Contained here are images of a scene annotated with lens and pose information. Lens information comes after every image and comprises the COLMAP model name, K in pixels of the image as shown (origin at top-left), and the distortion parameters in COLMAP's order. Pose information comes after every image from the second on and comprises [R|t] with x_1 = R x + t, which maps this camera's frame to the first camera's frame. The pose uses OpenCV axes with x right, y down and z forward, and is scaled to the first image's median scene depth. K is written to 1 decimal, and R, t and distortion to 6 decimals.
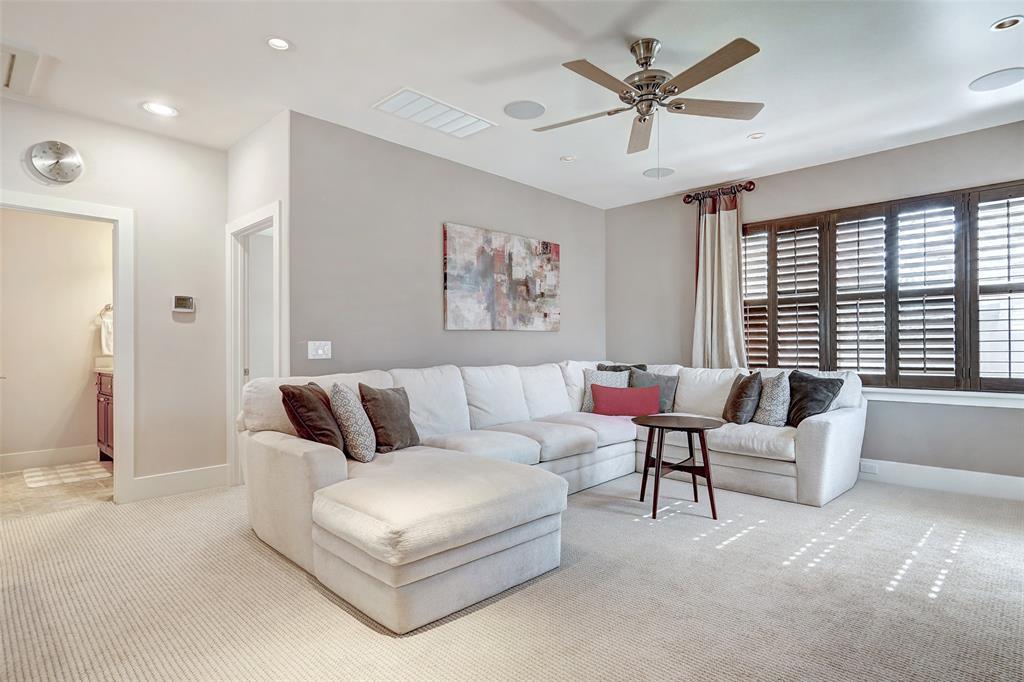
lens RADIAL K [[550.9, 0, 512.0], [0, 550.9, 341.0], [0, 0, 1]] dist [0.000056, -0.000198]
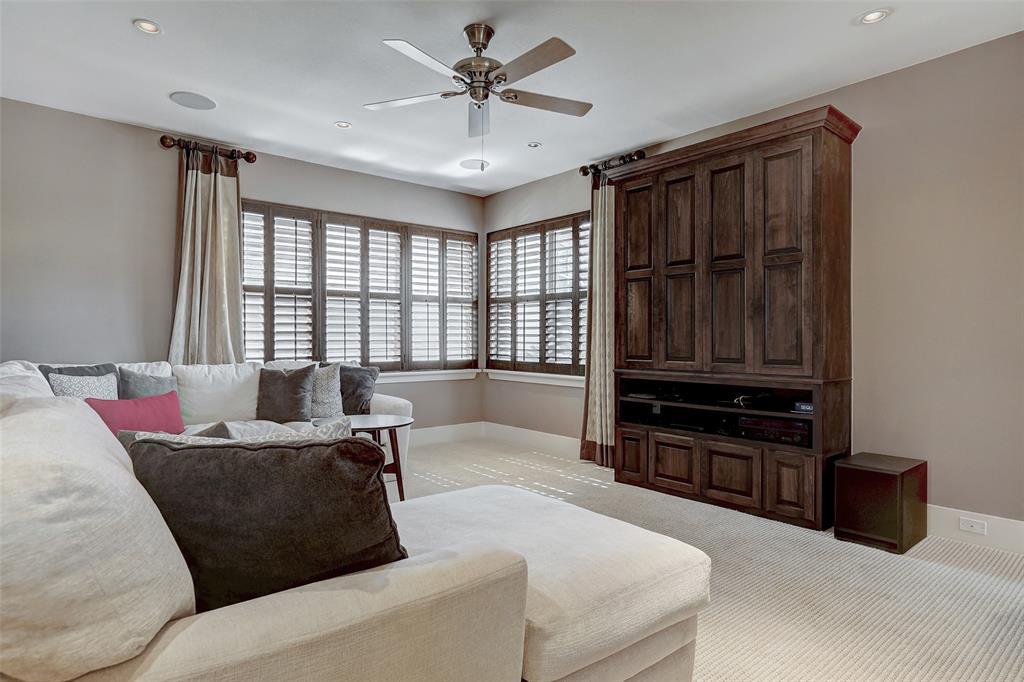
lens RADIAL K [[567.7, 0, 512.0], [0, 567.7, 341.0], [0, 0, 1]] dist [-0.003323, -0.000534]
pose [[0.096585, -0.003662, 0.995318, -0.445646], [-0.016149, 0.999856, 0.005246, 0.003599], [-0.995194, -0.016580, 0.096512, 0.496302]]
